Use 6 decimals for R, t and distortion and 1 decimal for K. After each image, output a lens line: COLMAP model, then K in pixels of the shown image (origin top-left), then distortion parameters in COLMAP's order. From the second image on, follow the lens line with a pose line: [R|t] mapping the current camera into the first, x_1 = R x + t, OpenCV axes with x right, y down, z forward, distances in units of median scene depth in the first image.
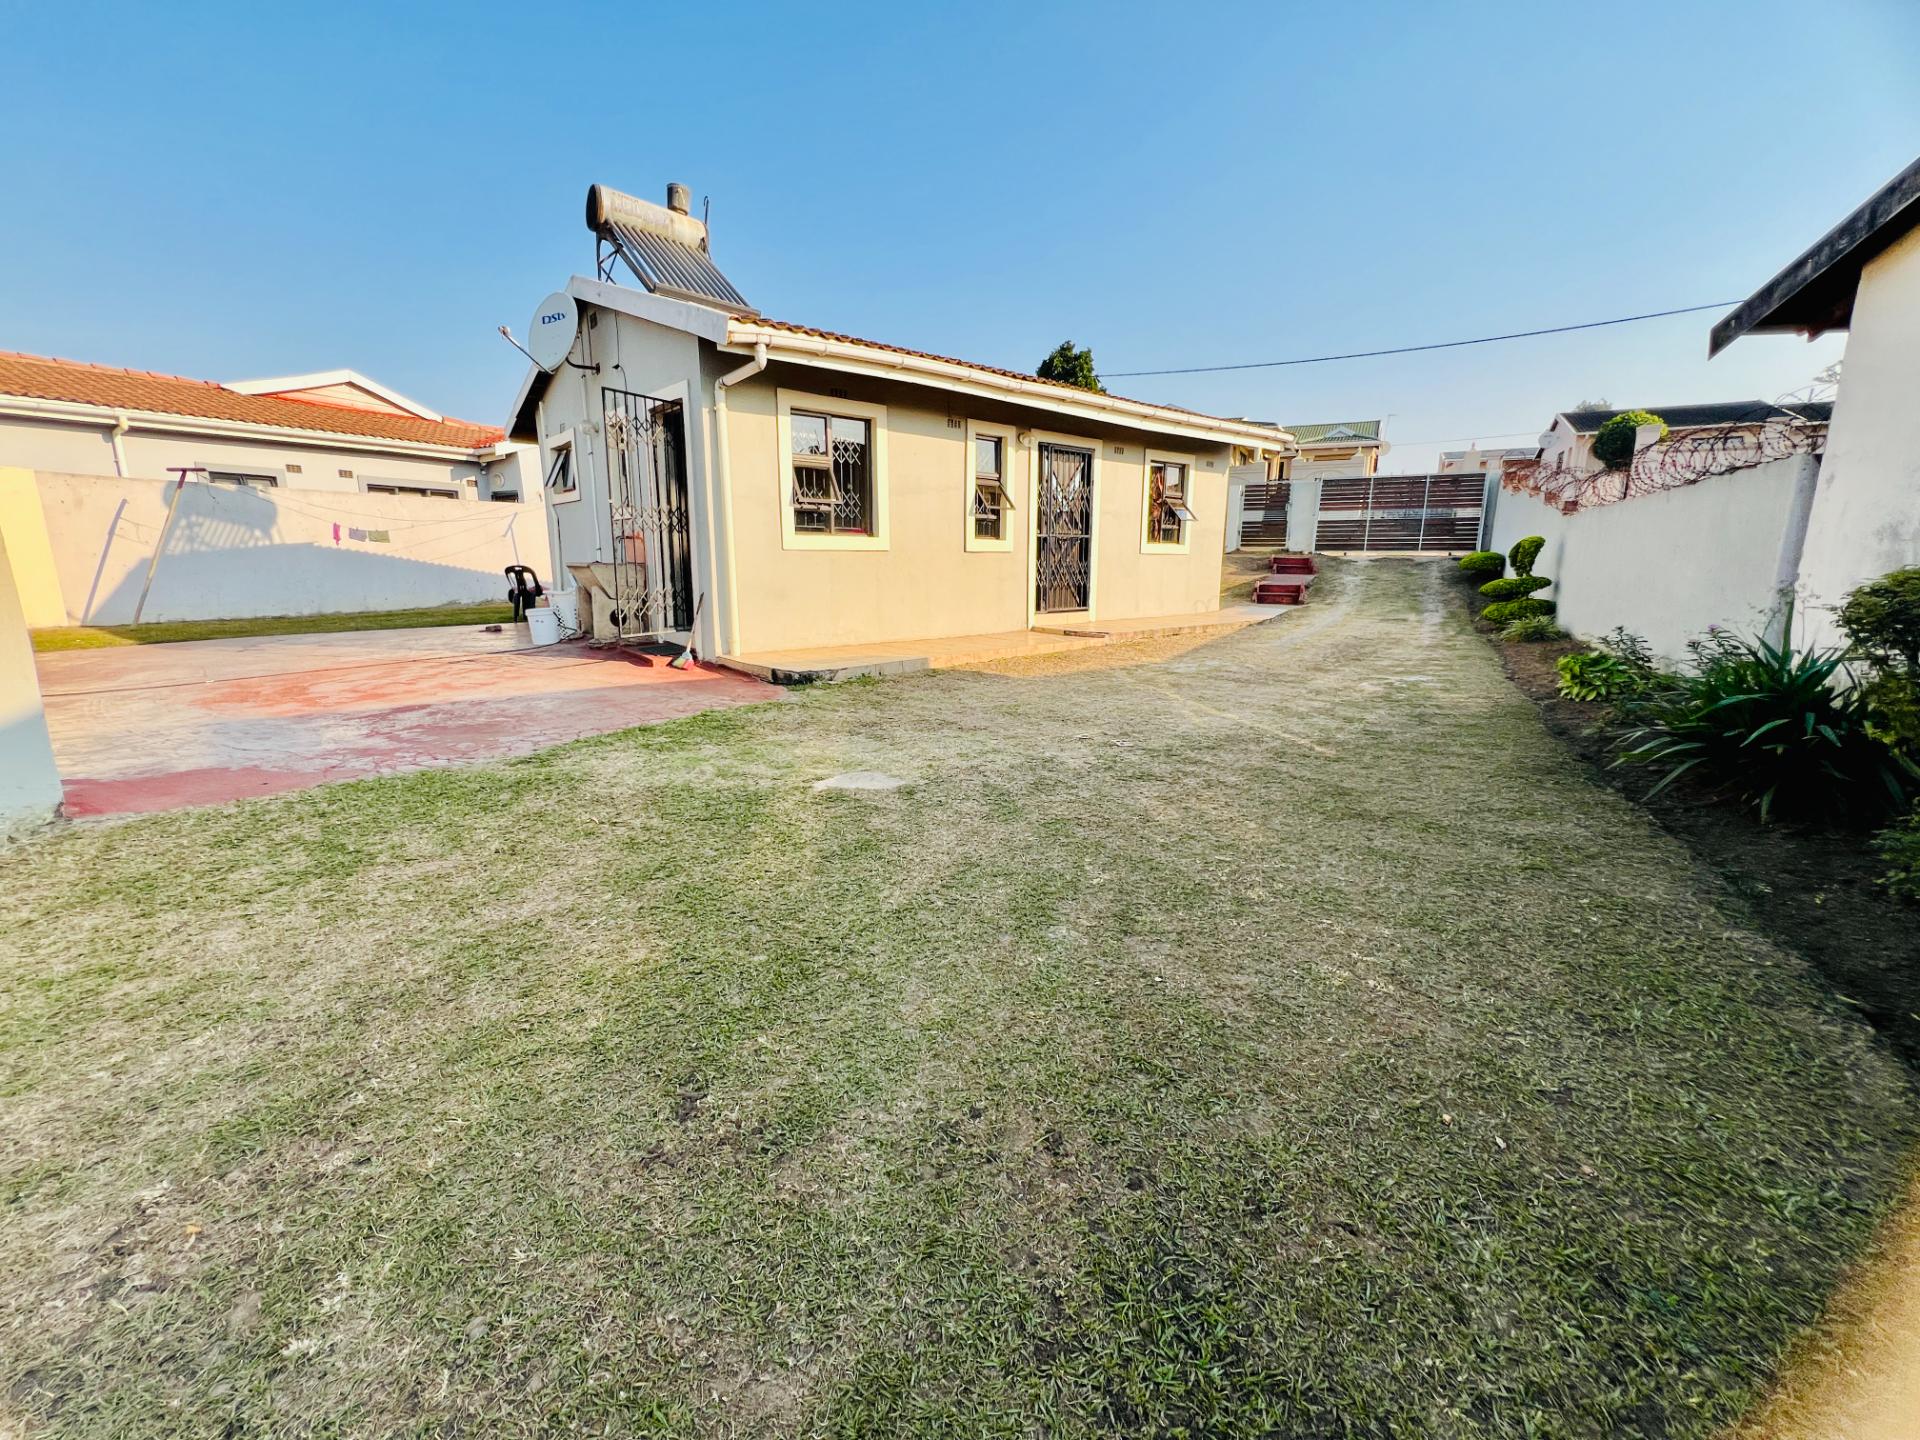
lens RADIAL K [[769.3, 0, 957.1], [0, 769.3, 712.2], [0, 0, 1]] dist [-0.004500, 0.001235]
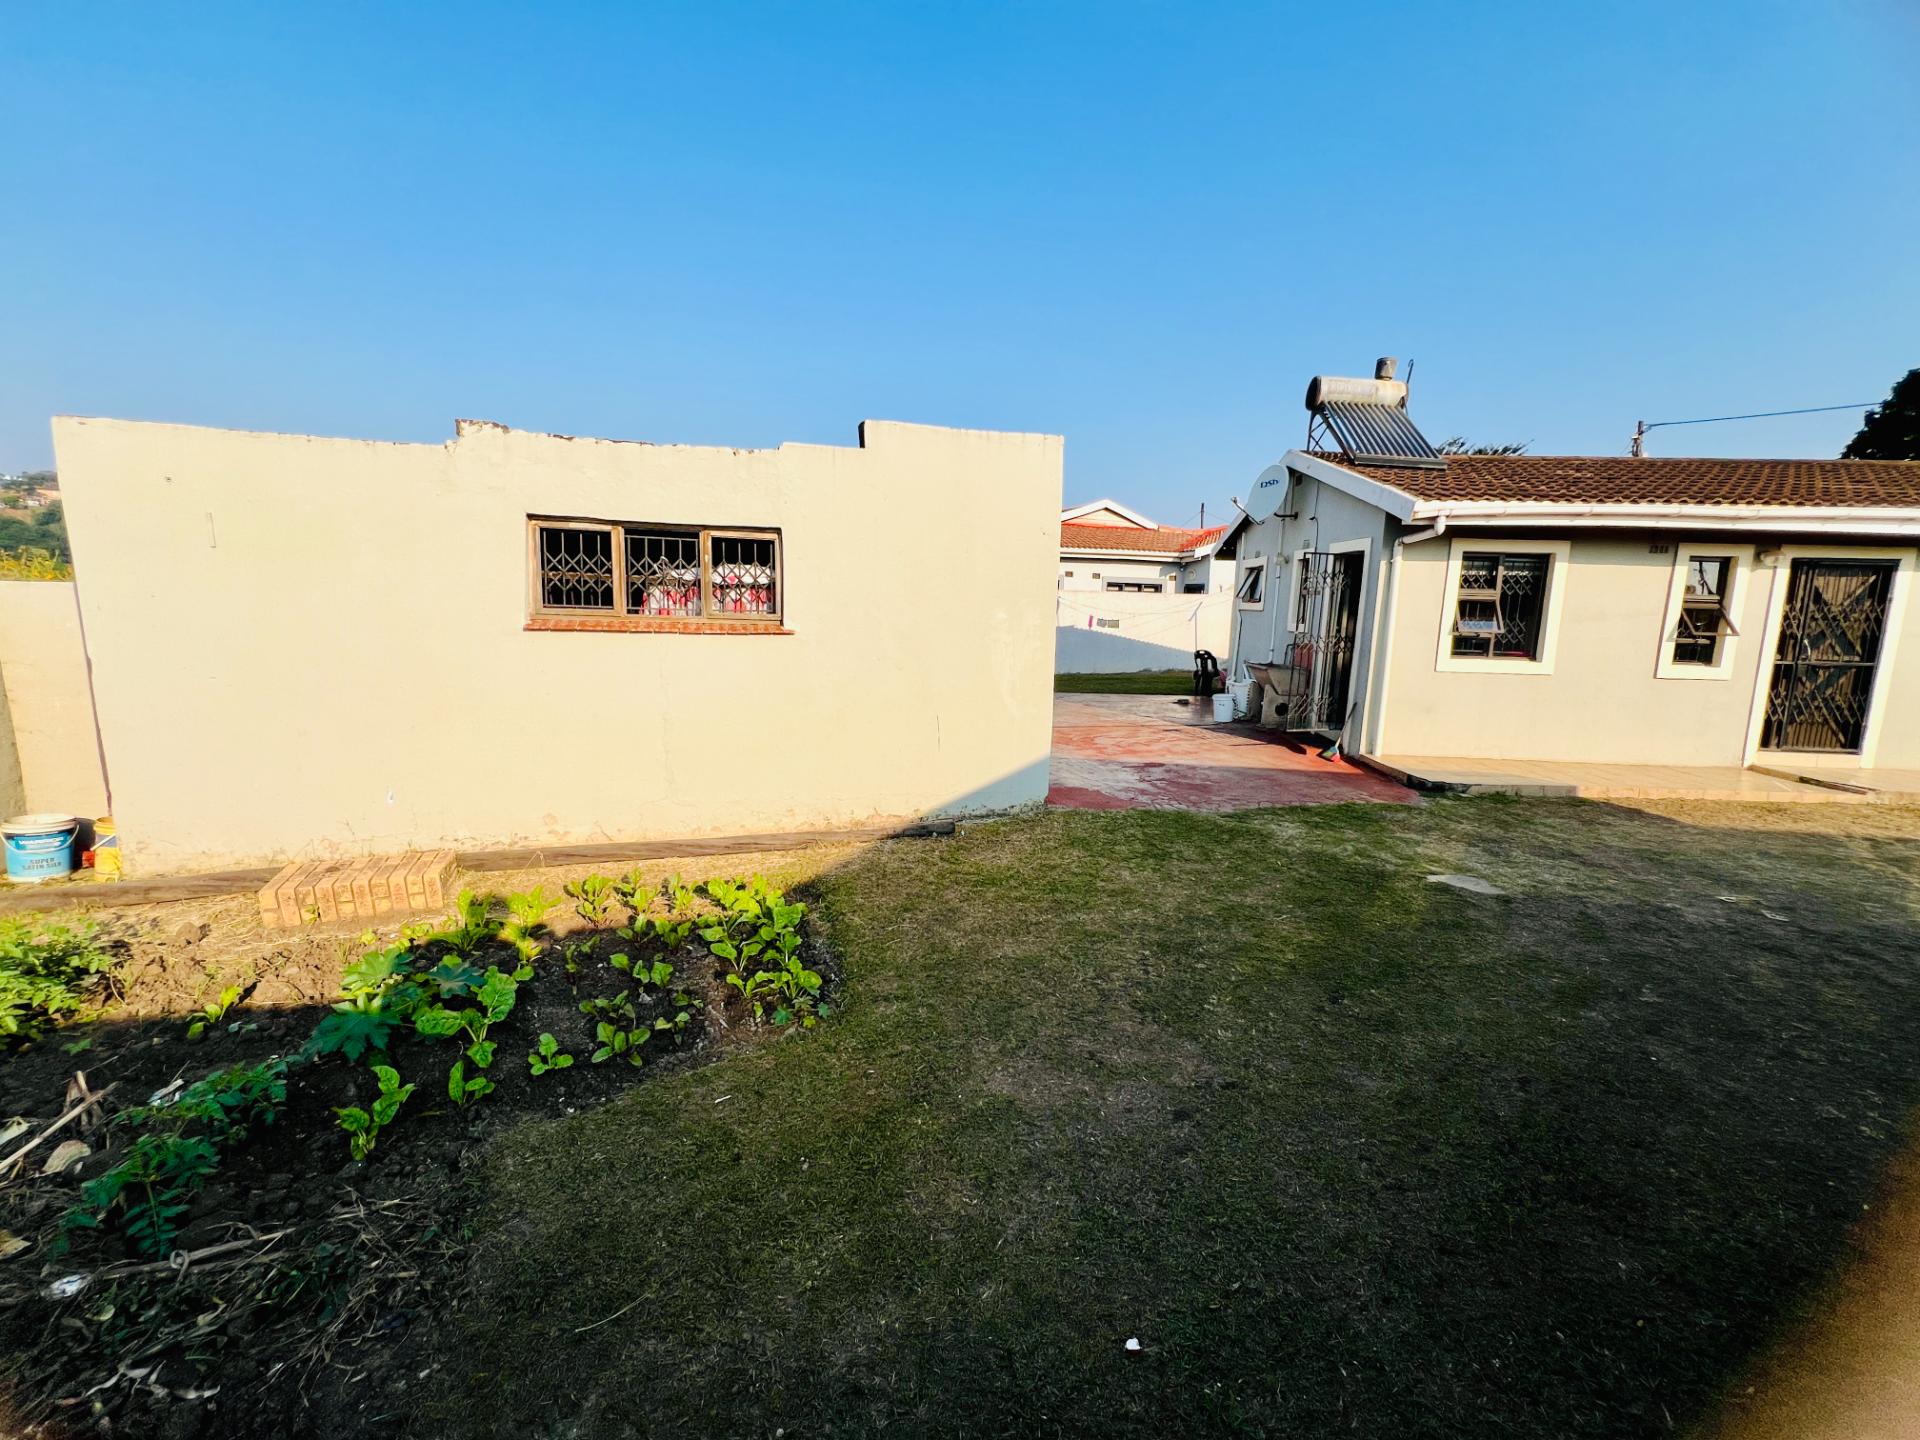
lens RADIAL K [[769.3, 0, 956.2], [0, 769.3, 720.1], [0, 0, 1]] dist [-0.004500, 0.001235]
pose [[0.711266, 0.123189, -0.692044, 0.070995], [-0.162029, 0.986744, 0.009118, -0.031799], [0.683993, 0.105646, 0.721798, -0.328569]]
